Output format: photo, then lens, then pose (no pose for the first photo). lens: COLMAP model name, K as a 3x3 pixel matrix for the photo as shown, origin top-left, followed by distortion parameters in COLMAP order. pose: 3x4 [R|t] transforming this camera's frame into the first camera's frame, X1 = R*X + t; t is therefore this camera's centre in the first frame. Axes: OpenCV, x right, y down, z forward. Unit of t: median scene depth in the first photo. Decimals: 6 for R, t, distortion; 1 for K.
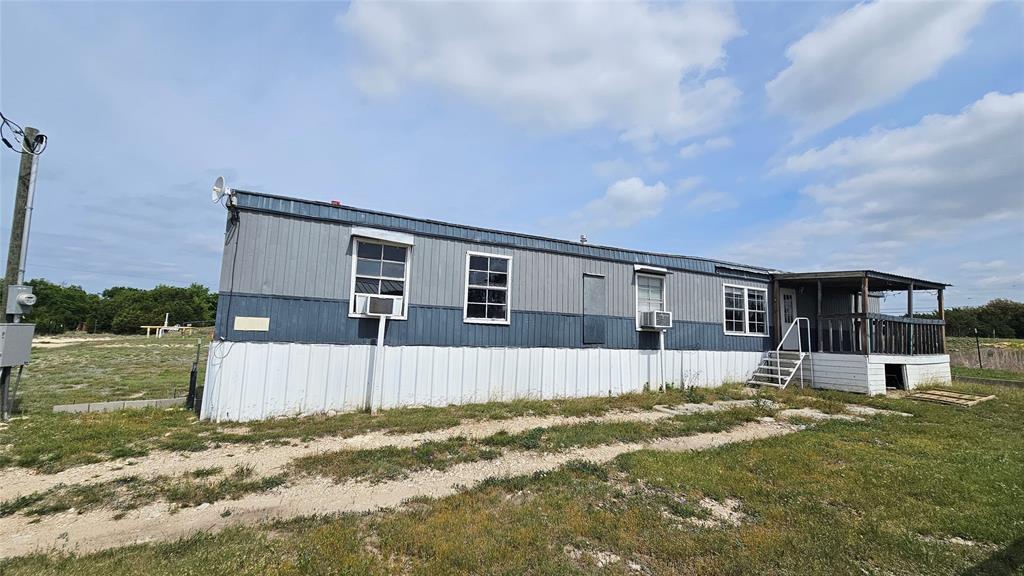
lens RADIAL K [[417.7, 0, 514.5], [0, 417.7, 288.2], [0, 0, 1]] dist [-0.002624, 0.000584]
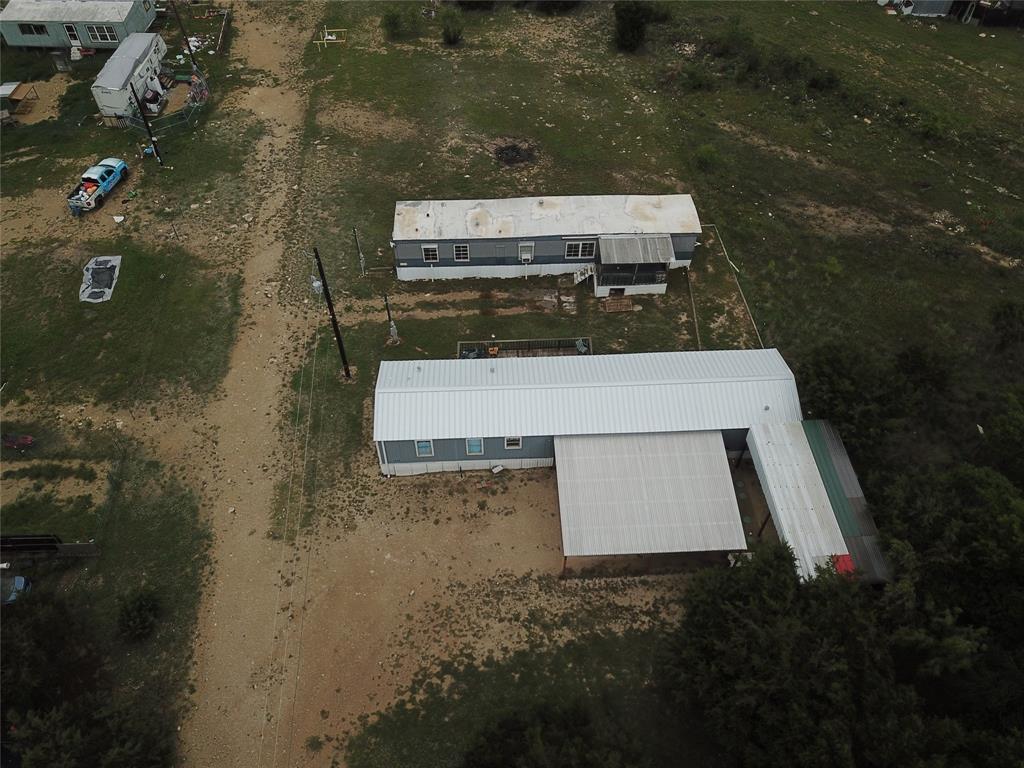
lens RADIAL K [[781.4, 0, 515.7], [0, 781.4, 384.3], [0, 0, 1]] dist [-0.001267, 0.002861]
pose [[0.912729, 0.296475, -0.281120, 2.334963], [0.066266, 0.571531, 0.817900, -4.359040], [0.403156, -0.765150, 0.502007, -2.696617]]
